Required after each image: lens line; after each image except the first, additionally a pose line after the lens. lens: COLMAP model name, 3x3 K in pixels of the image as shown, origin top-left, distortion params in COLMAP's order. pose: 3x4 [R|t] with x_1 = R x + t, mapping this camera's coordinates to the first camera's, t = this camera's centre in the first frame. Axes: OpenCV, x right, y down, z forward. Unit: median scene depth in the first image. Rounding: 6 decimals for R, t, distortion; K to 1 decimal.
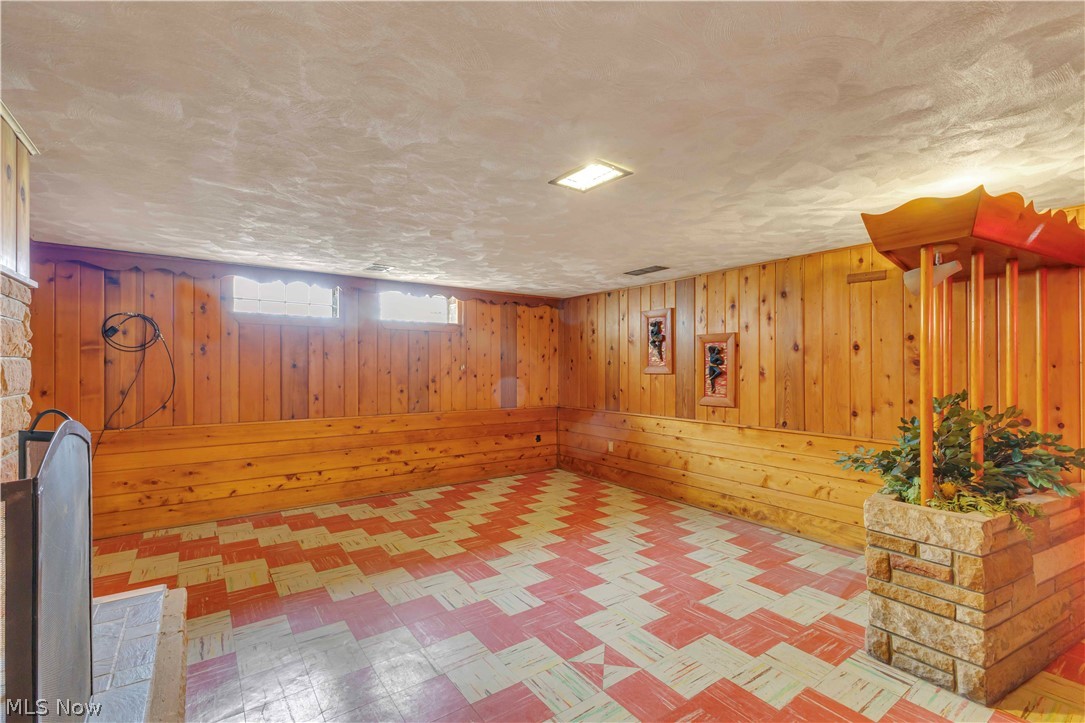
lens RADIAL K [[472.1, 0, 538.0], [0, 472.1, 363.9], [0, 0, 1]] dist [0.004655, -0.000787]
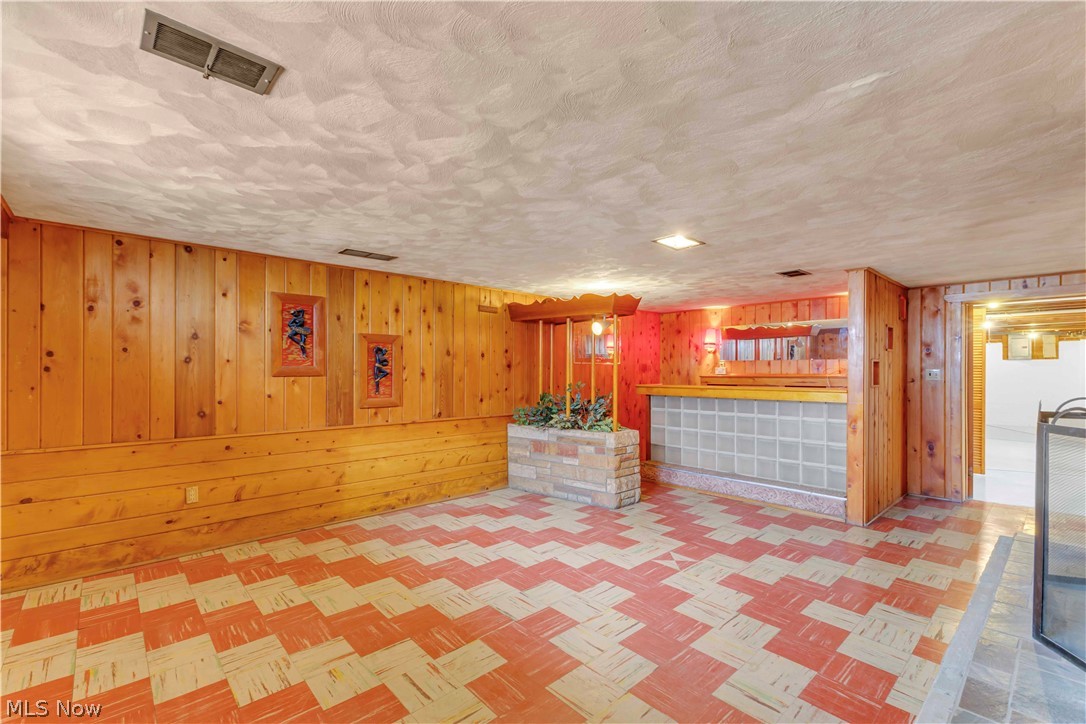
lens RADIAL K [[472.6, 0, 539.4], [0, 472.6, 370.1], [0, 0, 1]] dist [0.004655, -0.000787]
pose [[-0.105762, 0.000350, 0.994391, -0.730103], [-0.008575, 0.999962, -0.001264, 0.010900], [-0.994354, -0.008660, -0.105755, 0.868971]]
